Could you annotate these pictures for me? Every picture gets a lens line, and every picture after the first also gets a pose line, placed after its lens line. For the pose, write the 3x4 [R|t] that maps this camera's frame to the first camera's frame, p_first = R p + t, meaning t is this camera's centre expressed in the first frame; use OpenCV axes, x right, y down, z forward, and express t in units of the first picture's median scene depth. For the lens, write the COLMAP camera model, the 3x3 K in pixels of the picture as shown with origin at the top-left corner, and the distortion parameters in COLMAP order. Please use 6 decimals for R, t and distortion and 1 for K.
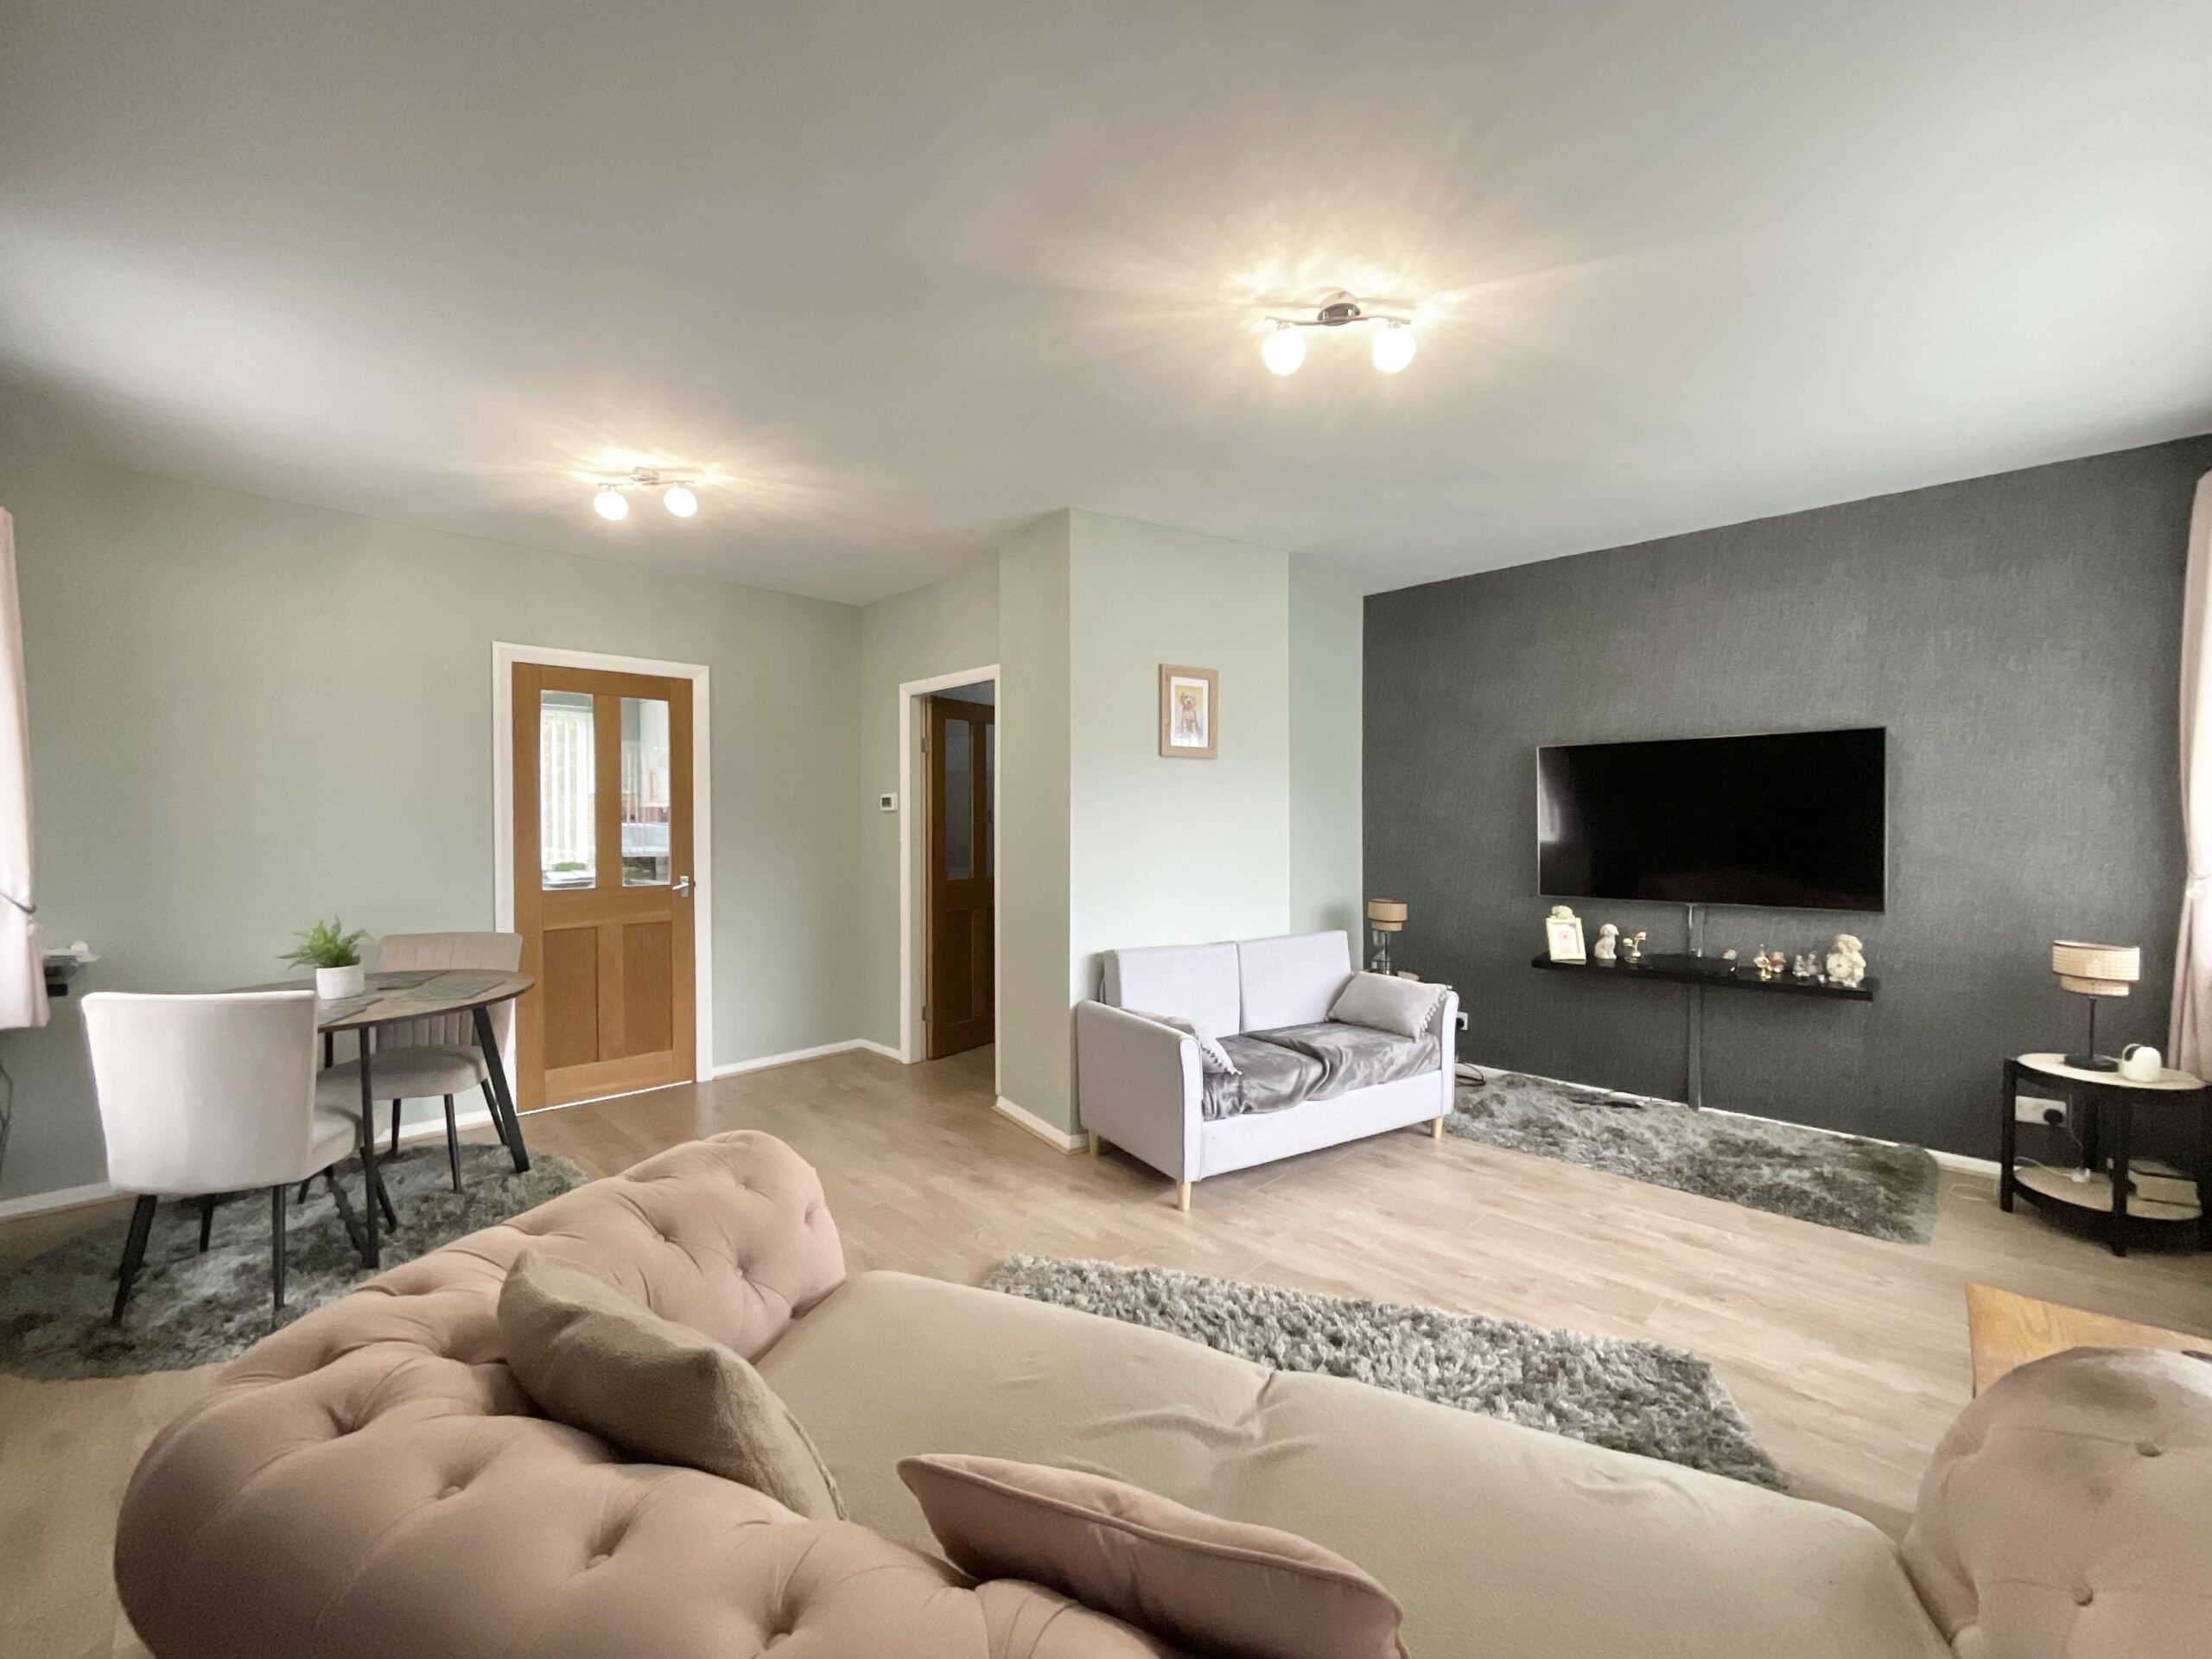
lens RADIAL K [[899.2, 0, 1106.0], [0, 899.2, 829.5], [0, 0, 1]] dist [-0.001098, -0.000134]
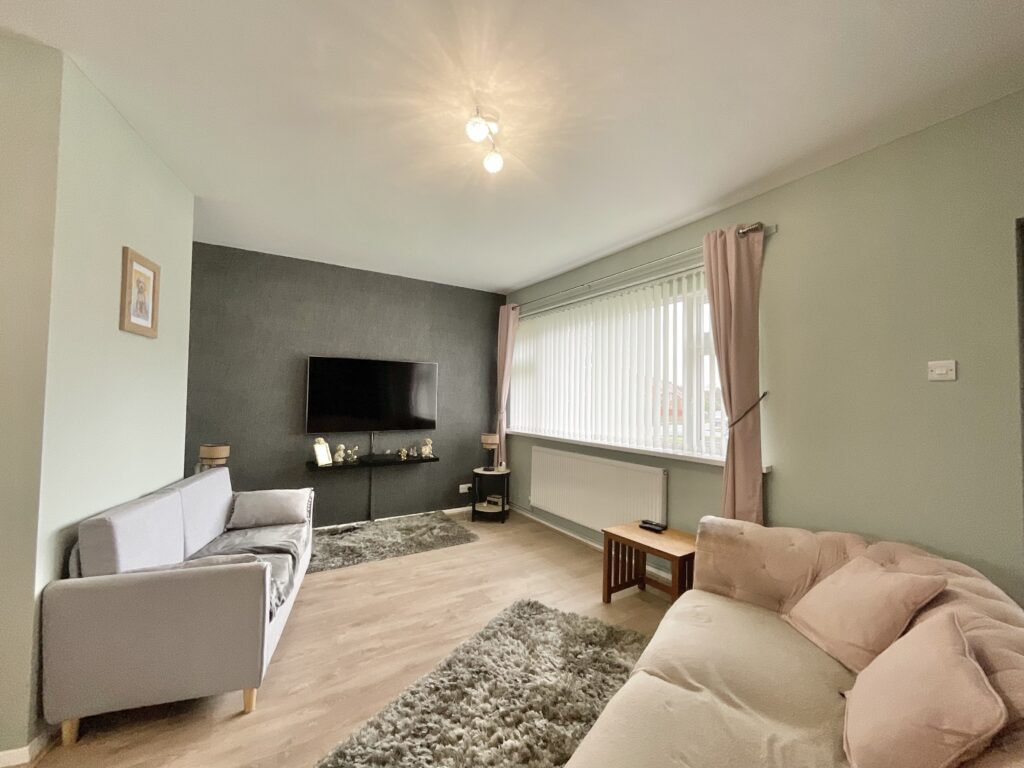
lens RADIAL K [[416.0, 0, 512.0], [0, 416.0, 384.0], [0, 0, 1]] dist [-0.001235, -0.000328]
pose [[0.230460, 0.040744, 0.972228, -0.341169], [-0.004833, 0.999159, -0.040726, 0.002496], [-0.973070, 0.004687, 0.230463, 0.451730]]
